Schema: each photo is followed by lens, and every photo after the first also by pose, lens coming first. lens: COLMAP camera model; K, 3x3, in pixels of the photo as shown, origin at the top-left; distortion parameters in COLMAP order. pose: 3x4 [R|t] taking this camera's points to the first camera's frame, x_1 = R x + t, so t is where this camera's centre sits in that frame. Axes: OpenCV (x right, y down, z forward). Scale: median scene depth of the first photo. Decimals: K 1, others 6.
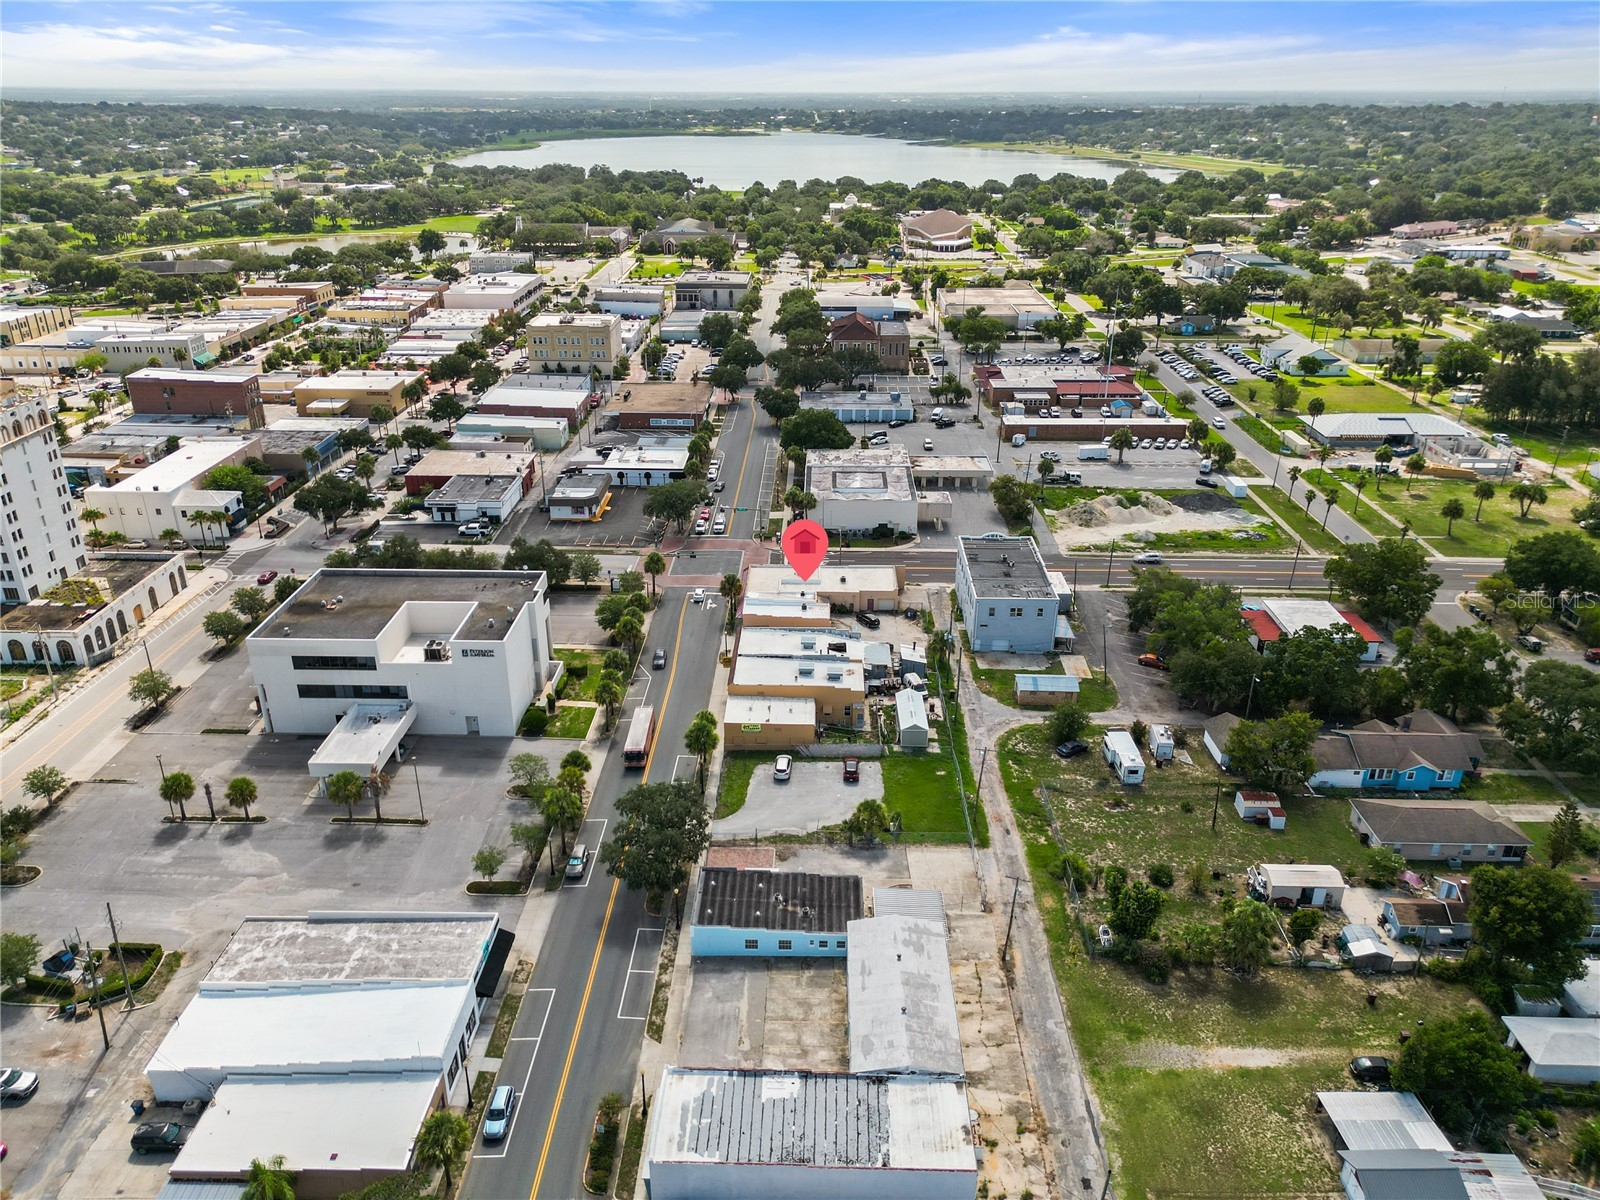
lens RADIAL K [[1128.6, 0, 804.3], [0, 1128.6, 597.6], [0, 0, 1]] dist [0.068668, -0.079492]
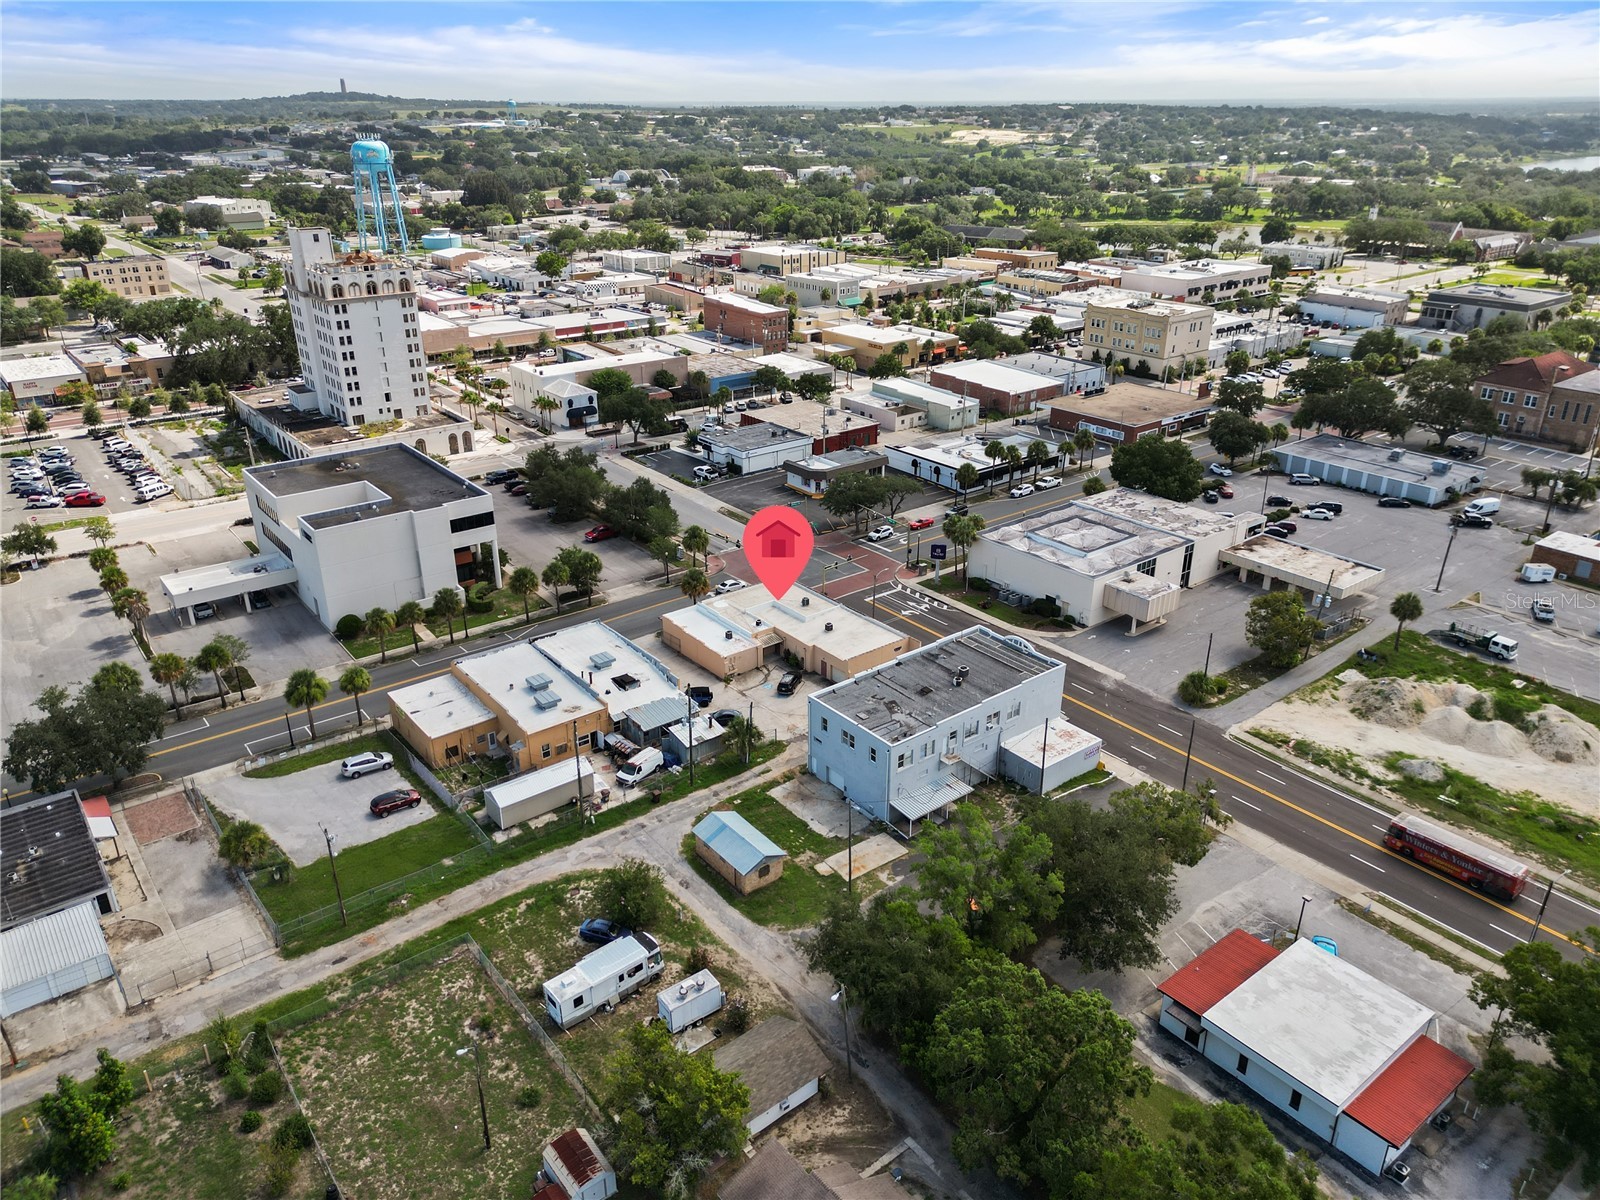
lens RADIAL K [[1128.6, 0, 804.3], [0, 1128.6, 597.6], [0, 0, 1]] dist [0.068668, -0.079492]
pose [[0.634892, 0.305958, -0.709438, 0.485427], [-0.311168, 0.941740, 0.127672, -0.110958], [0.707168, 0.139697, 0.693107, 0.426118]]
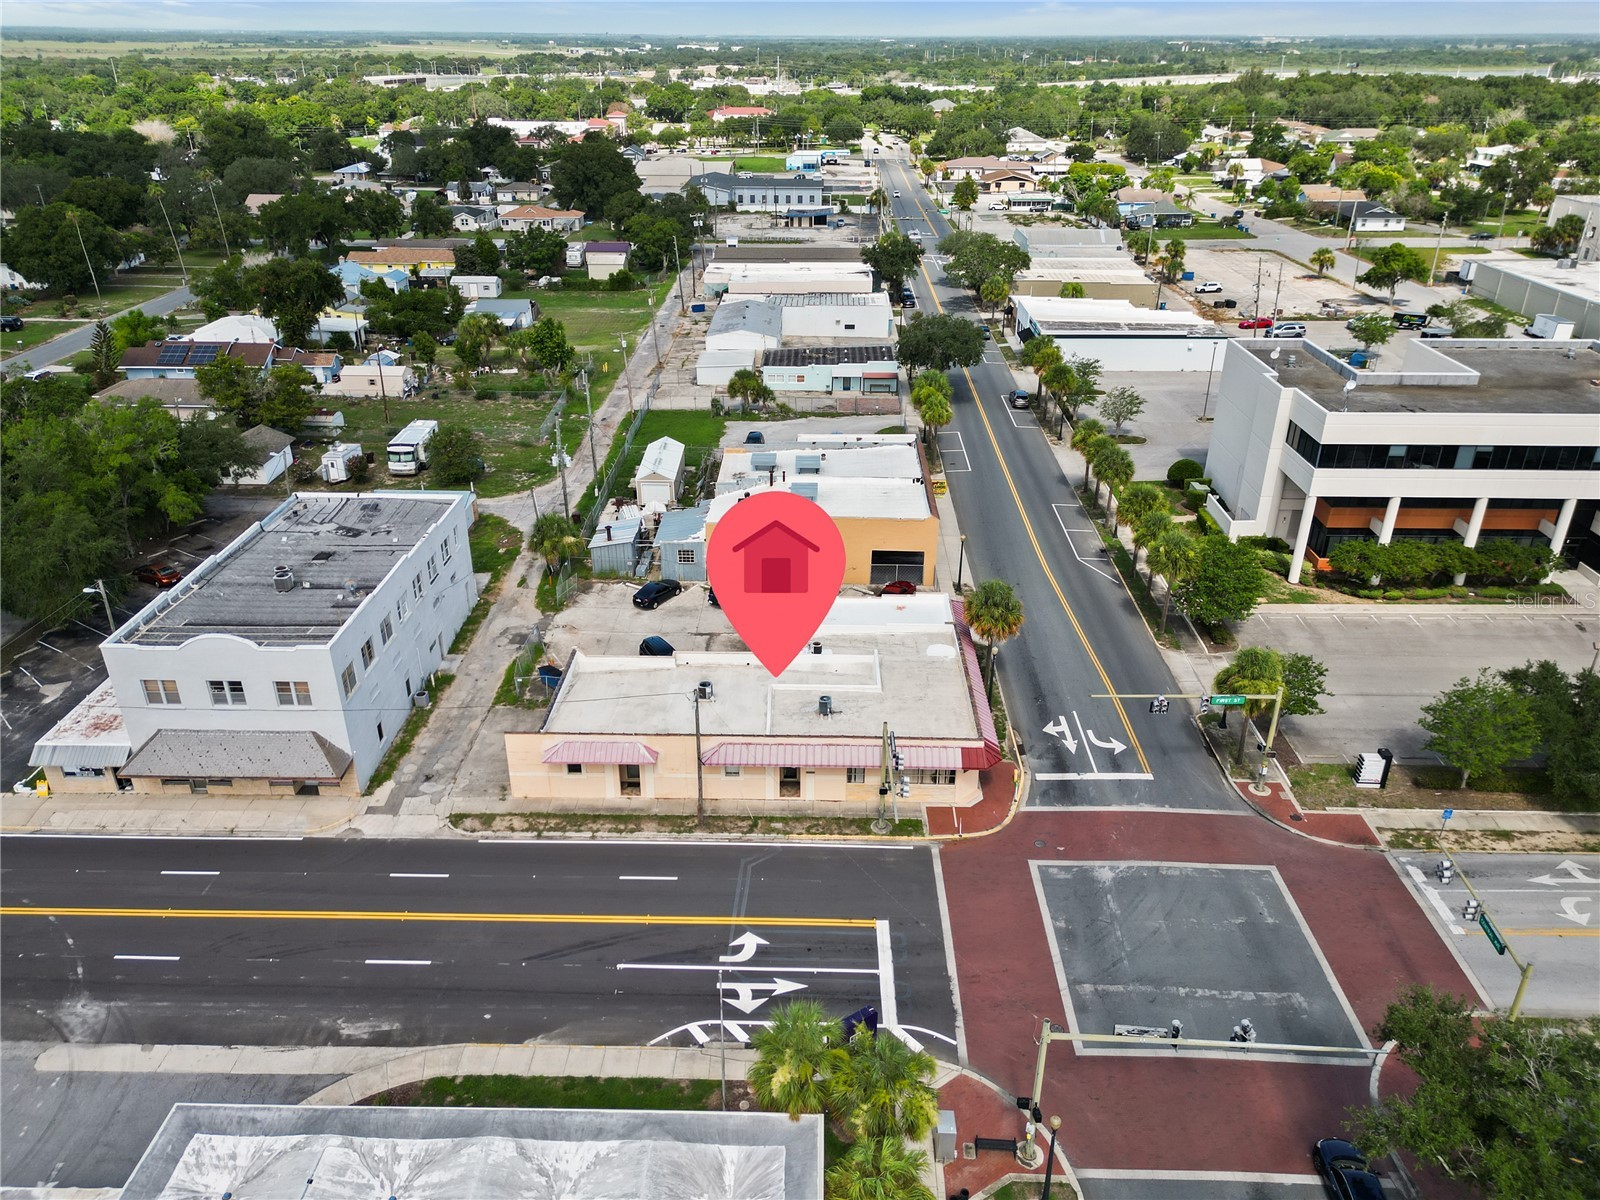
lens RADIAL K [[1137.7, 0, 801.2], [0, 1137.7, 609.9], [0, 0, 1]] dist [0.067792, -0.063560]
pose [[-0.999937, -0.010514, 0.004038, 0.001109], [-0.003537, 0.633514, 0.773723, -0.283293], [-0.010693, 0.773660, -0.633511, 1.087079]]
